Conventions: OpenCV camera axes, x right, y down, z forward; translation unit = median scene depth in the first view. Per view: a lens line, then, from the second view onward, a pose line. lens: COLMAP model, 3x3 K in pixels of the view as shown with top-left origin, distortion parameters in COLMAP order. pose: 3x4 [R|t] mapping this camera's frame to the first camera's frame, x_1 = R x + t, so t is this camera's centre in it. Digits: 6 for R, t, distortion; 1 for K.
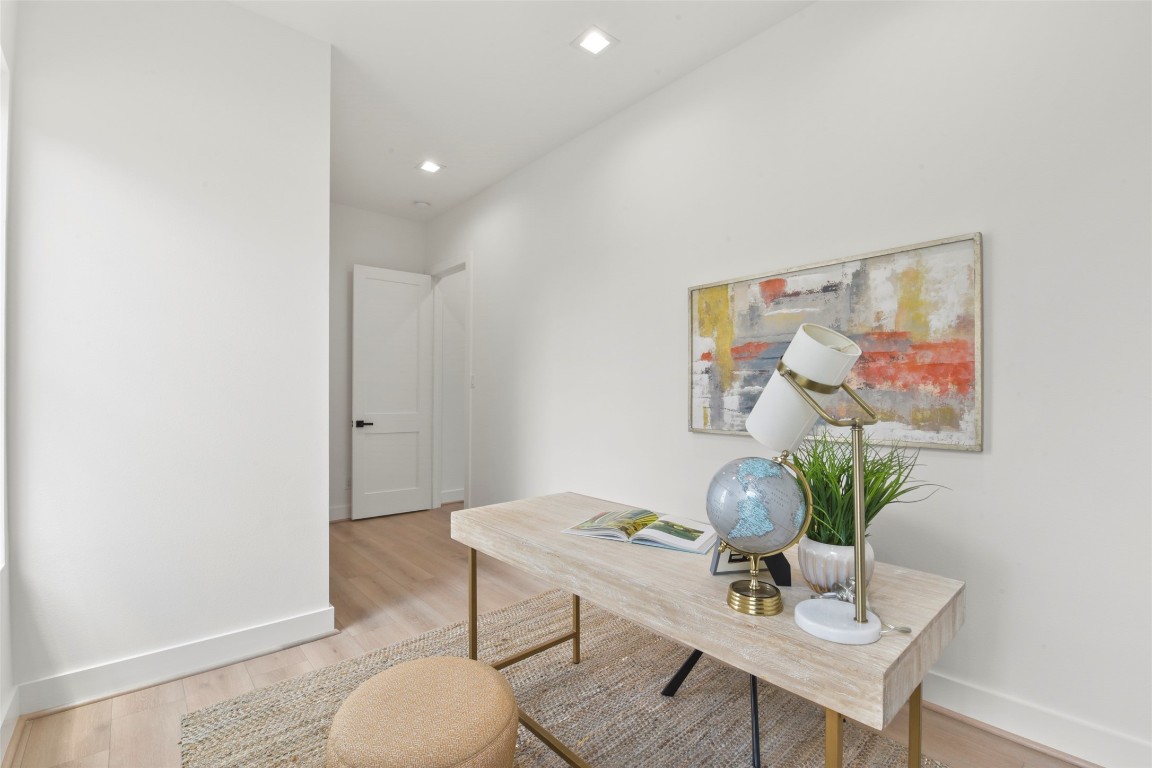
lens RADIAL K [[507.7, 0, 579.7], [0, 507.7, 385.8], [0, 0, 1]] dist [-0.005511, -0.002087]
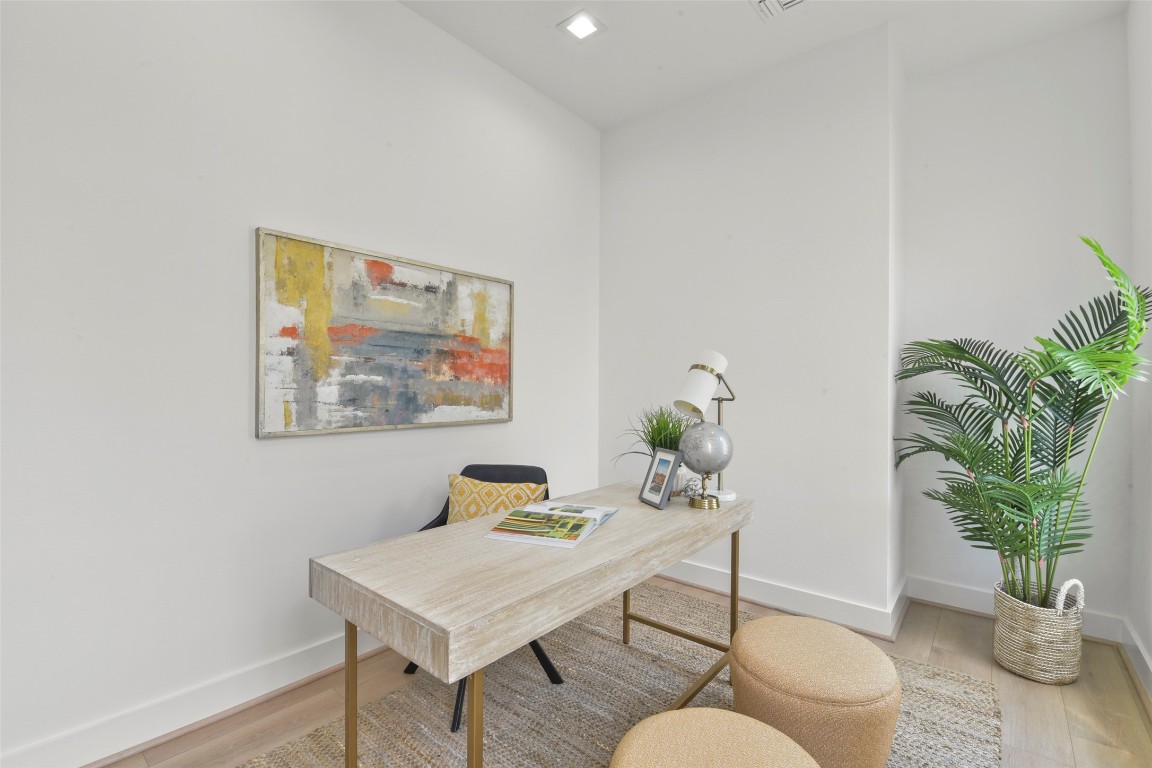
lens RADIAL K [[507.7, 0, 580.4], [0, 507.7, 387.0], [0, 0, 1]] dist [-0.005511, -0.002087]
pose [[-0.156931, -0.003345, 0.987604, -0.606474], [-0.021633, 0.999766, -0.000051, 0.013921], [-0.987373, -0.021373, -0.156967, 0.783543]]
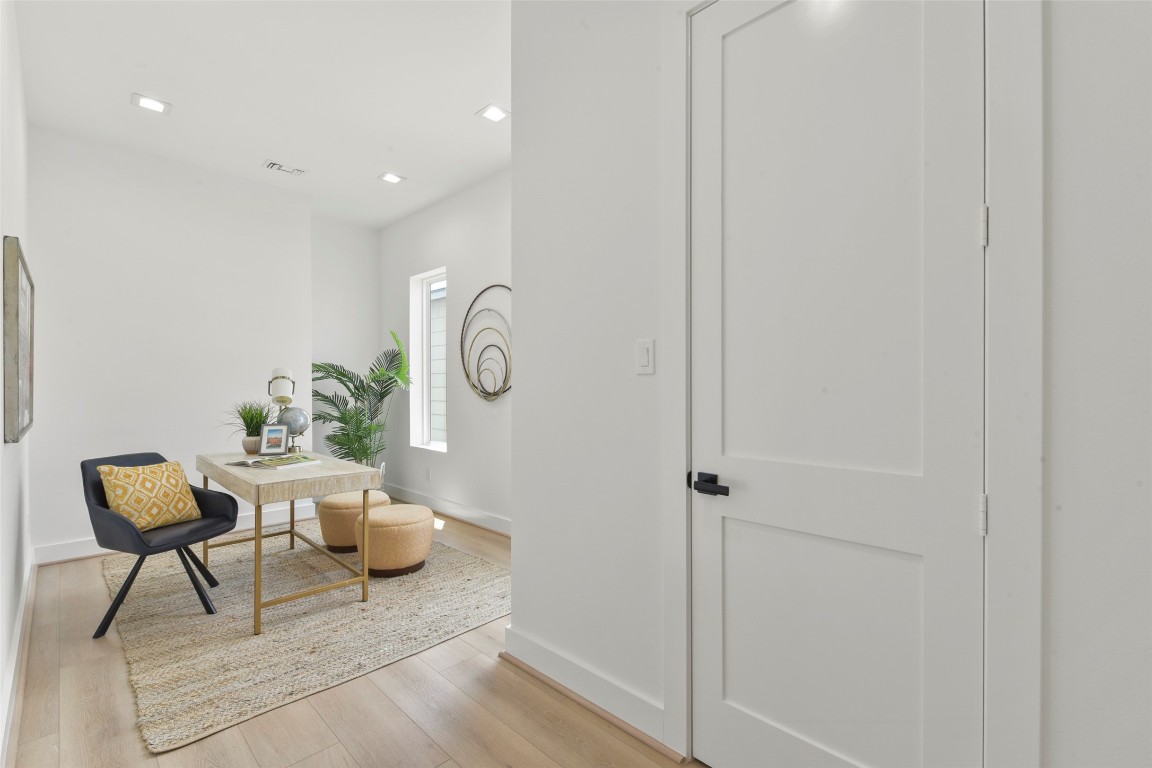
lens RADIAL K [[507.7, 0, 576.9], [0, 507.7, 385.3], [0, 0, 1]] dist [-0.005511, -0.002087]
pose [[-0.997912, -0.003356, -0.064495, -0.589880], [-0.002189, 0.999833, -0.018164, 0.026498], [0.064545, -0.017984, -0.997753, 2.034945]]
